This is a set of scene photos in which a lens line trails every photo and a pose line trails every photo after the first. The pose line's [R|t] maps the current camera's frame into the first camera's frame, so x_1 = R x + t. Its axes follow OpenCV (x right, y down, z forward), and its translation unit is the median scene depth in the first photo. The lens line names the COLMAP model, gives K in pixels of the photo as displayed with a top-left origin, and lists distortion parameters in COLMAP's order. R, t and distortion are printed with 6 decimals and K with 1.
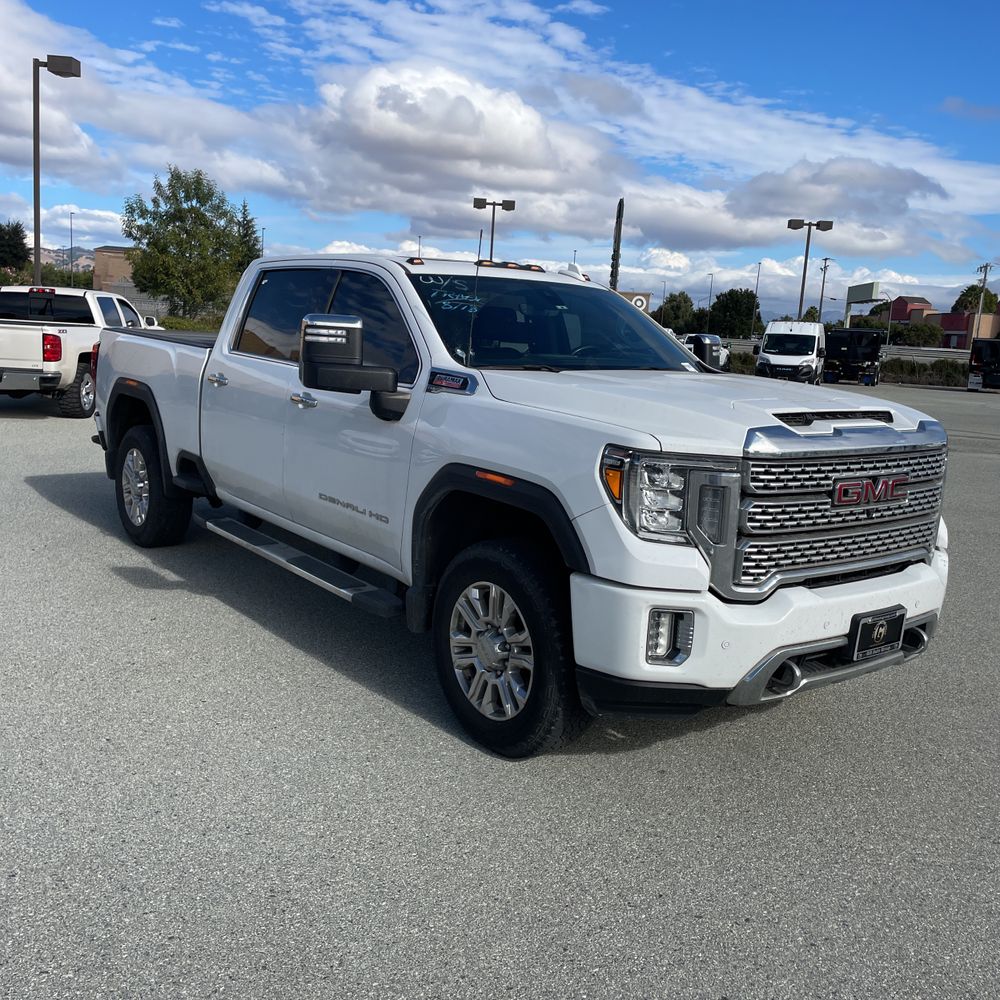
lens RADIAL K [[1009.5, 0, 501.0], [0, 1009.5, 479.3], [0, 0, 1]] dist [0.092744, -0.132771]
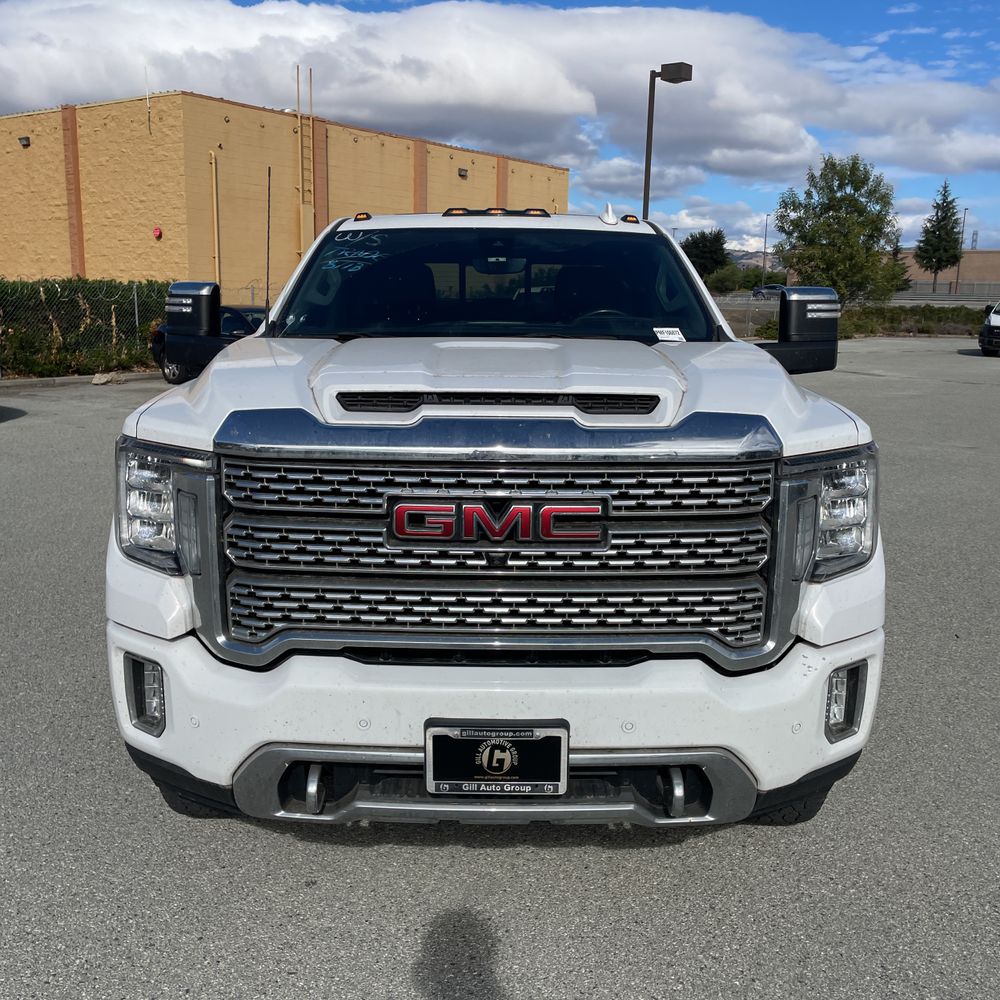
lens RADIAL K [[1009.5, 0, 501.0], [0, 1009.5, 479.3], [0, 0, 1]] dist [0.092744, -0.132771]
pose [[0.787227, 0.062308, -0.613507, 0.053332], [-0.059286, 0.997921, 0.025276, -0.002156], [0.613806, 0.016474, 0.789285, 0.038337]]
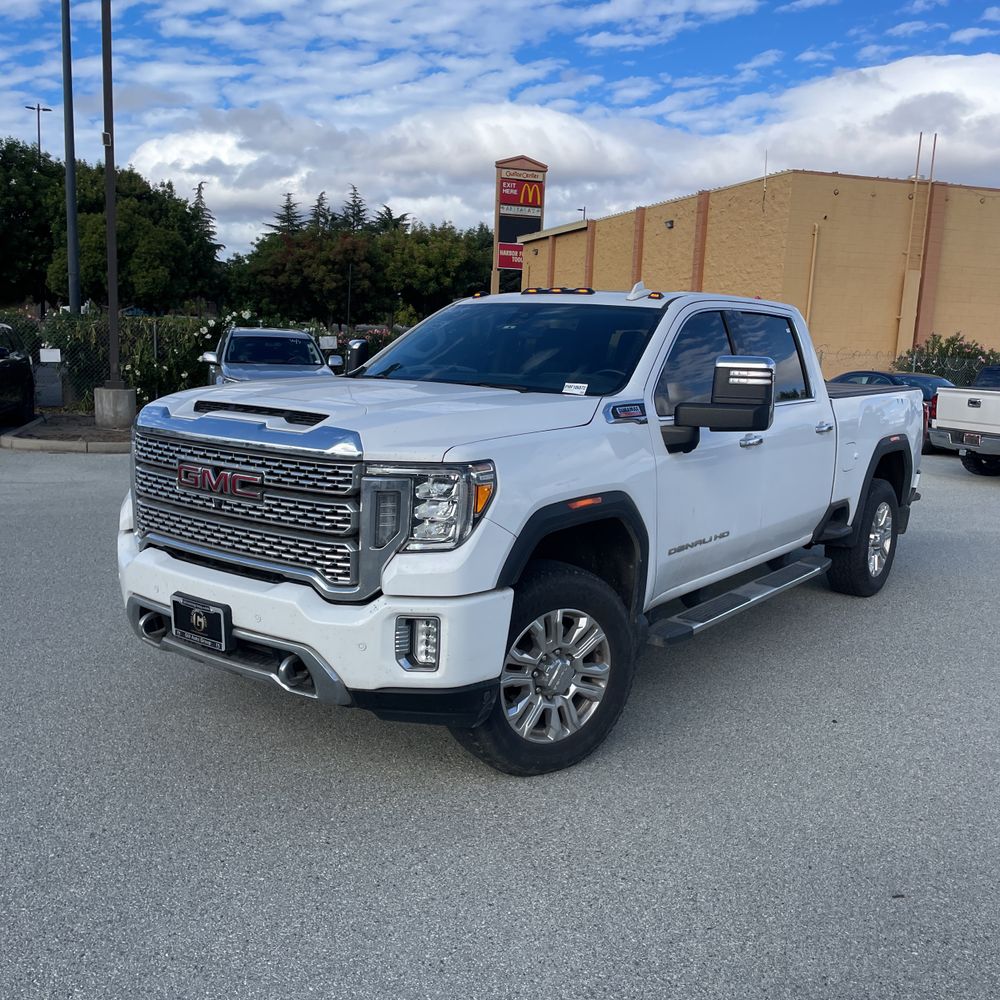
lens RADIAL K [[1003.1, 0, 522.9], [0, 1003.1, 500.4], [0, 0, 1]] dist [0.158300, -0.269165]
pose [[0.261029, 0.103401, -0.959777, 0.102578], [-0.171047, 0.983469, 0.059434, -0.005926], [0.950056, 0.148653, 0.274401, 0.073785]]
